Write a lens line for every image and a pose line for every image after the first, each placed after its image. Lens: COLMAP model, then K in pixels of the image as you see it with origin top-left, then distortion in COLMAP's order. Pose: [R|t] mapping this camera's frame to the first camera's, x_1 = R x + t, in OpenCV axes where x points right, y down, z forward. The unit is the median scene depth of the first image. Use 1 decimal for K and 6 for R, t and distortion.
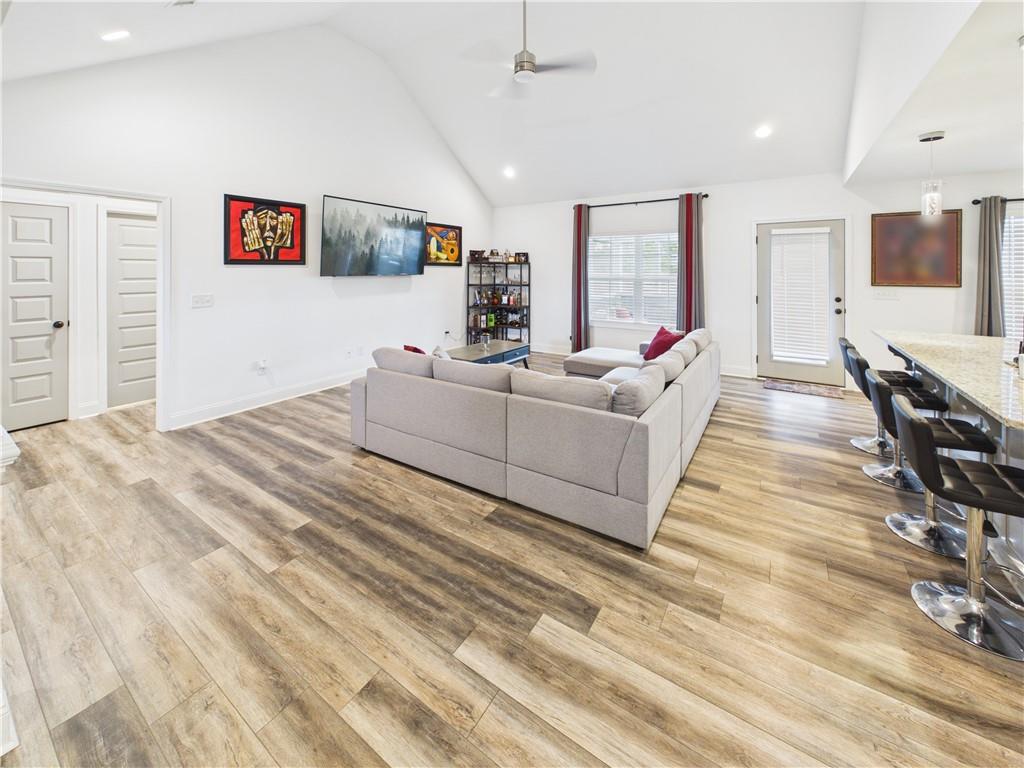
lens RADIAL K [[411.3, 0, 511.2], [0, 411.3, 267.2], [0, 0, 1]] dist [0.000974, 0.000247]
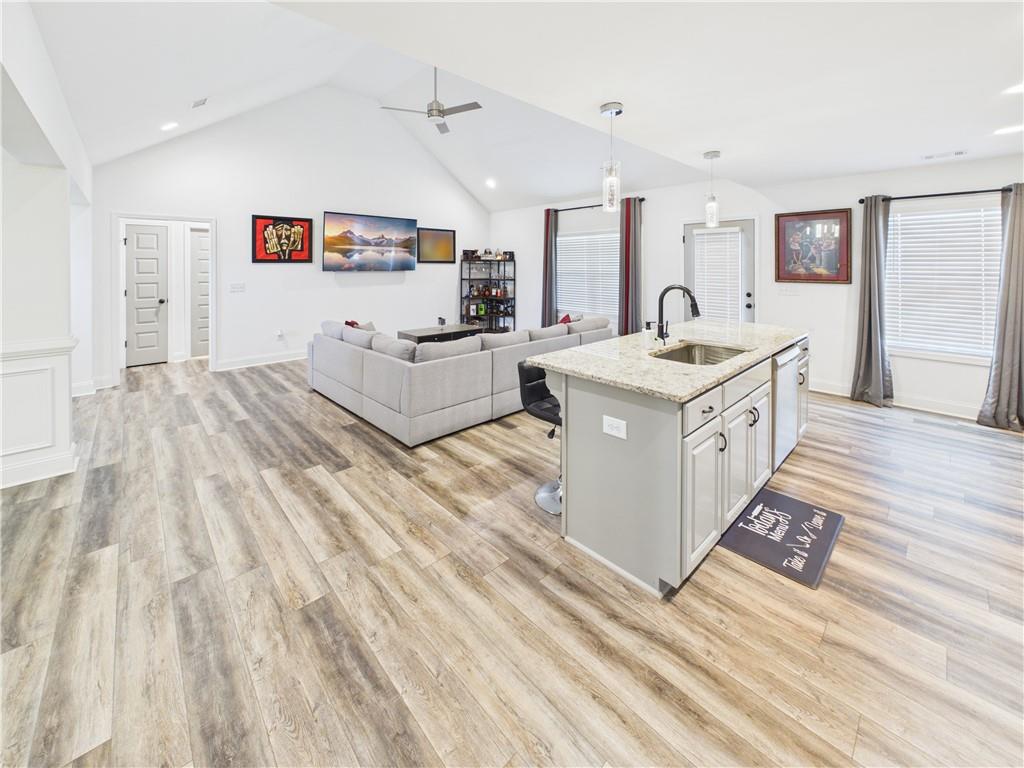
lens RADIAL K [[411.3, 0, 511.2], [0, 411.3, 267.2], [0, 0, 1]] dist [0.000974, 0.000247]
pose [[0.973357, 0.000971, -0.229294, 0.410485], [0.001218, 0.999955, 0.009406, -0.003117], [0.229293, -0.009435, 0.973312, -0.163562]]
